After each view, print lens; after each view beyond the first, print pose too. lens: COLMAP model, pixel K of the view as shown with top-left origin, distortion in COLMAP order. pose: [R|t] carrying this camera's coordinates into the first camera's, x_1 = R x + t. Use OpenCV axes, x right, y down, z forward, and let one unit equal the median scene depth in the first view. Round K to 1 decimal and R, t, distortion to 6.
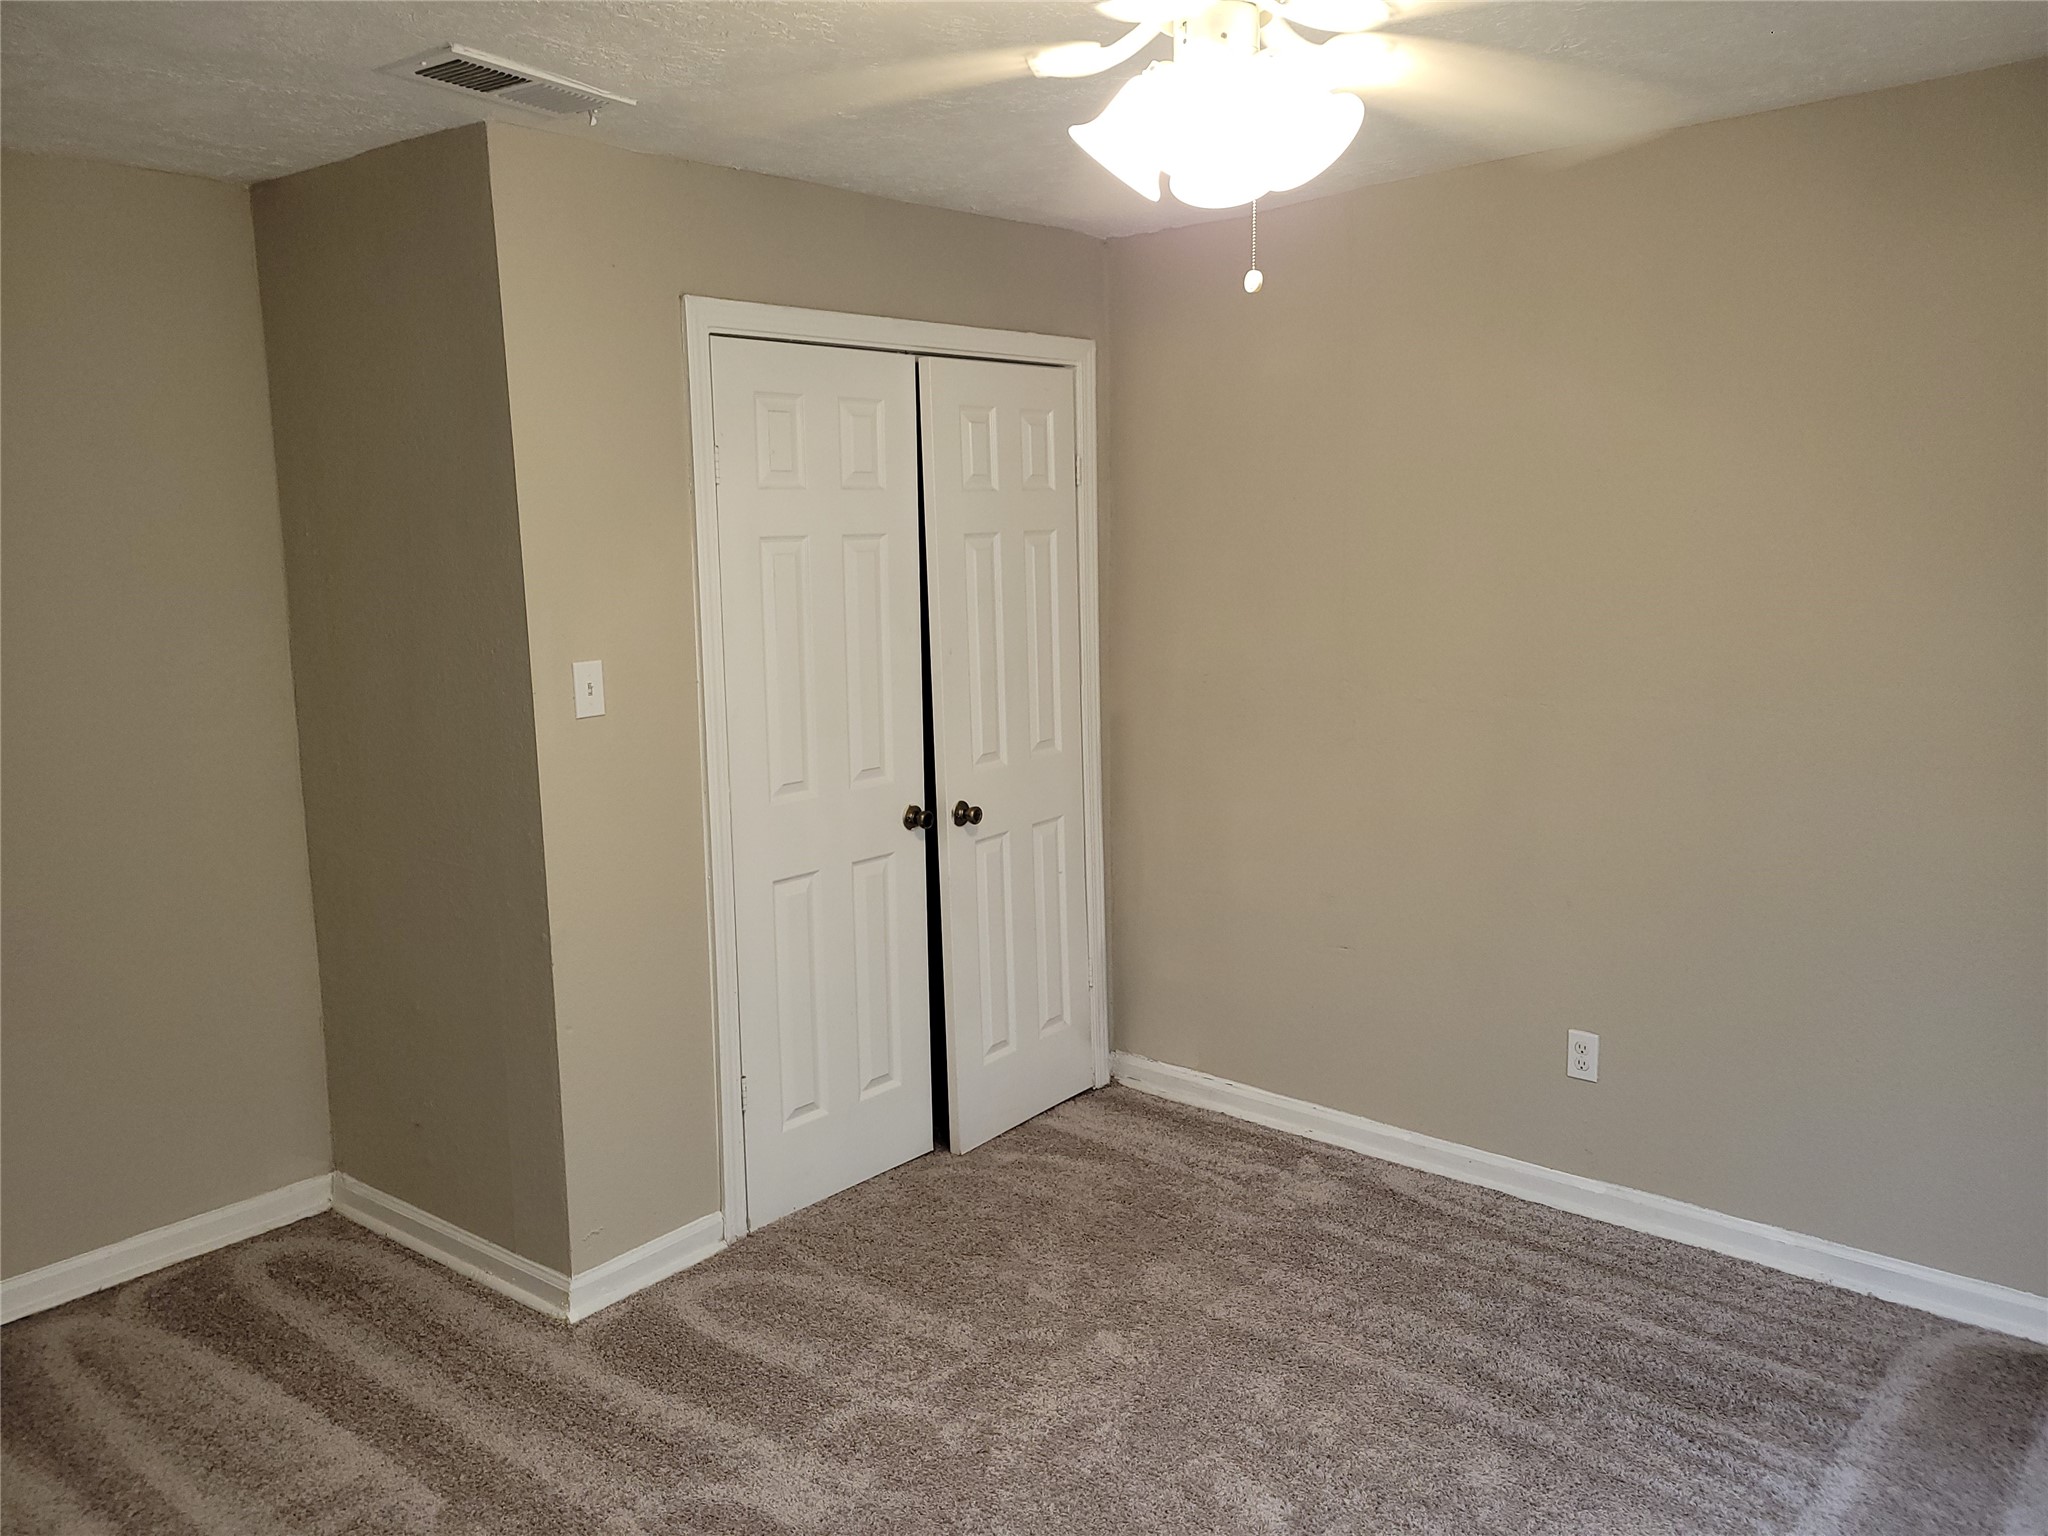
lens RADIAL K [[1554.7, 0, 1025.6], [0, 1554.7, 774.9], [0, 0, 1]] dist [0.032042, -0.008133]
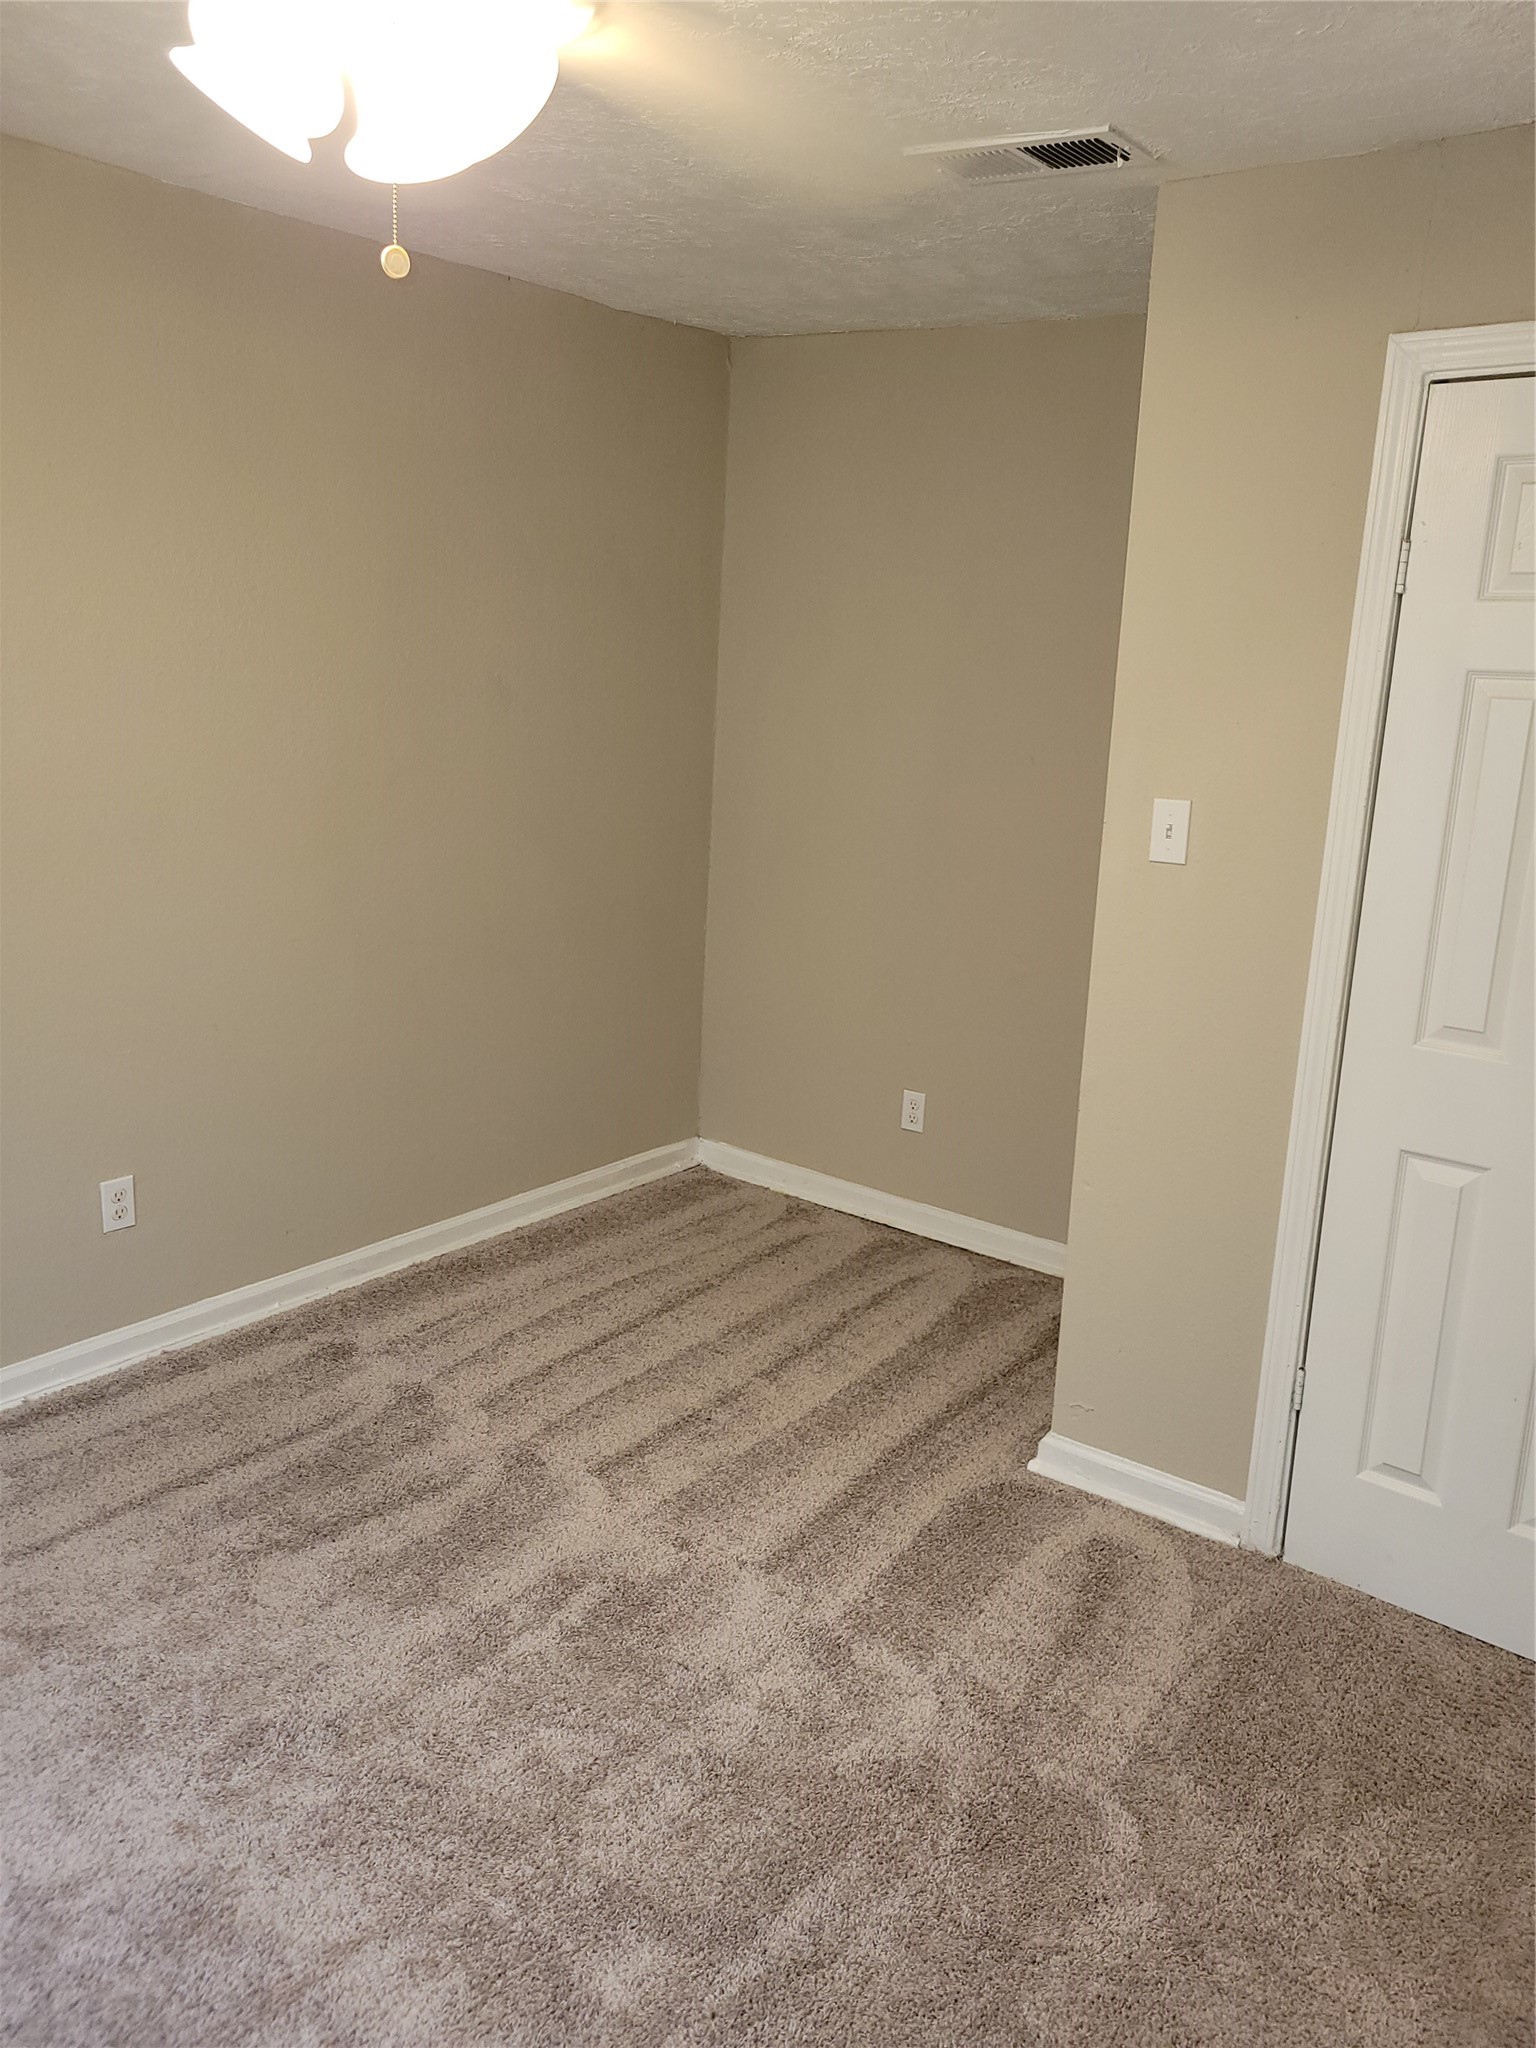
lens RADIAL K [[1554.7, 0, 769.2], [0, 1554.7, 1014.4], [0, 0, 1]] dist [0.032042, -0.008133]
pose [[0.030597, 0.246143, -0.968751, 0.570385], [-0.200590, 0.950999, 0.235297, -0.114150], [0.979197, 0.187122, 0.078472, 0.702568]]
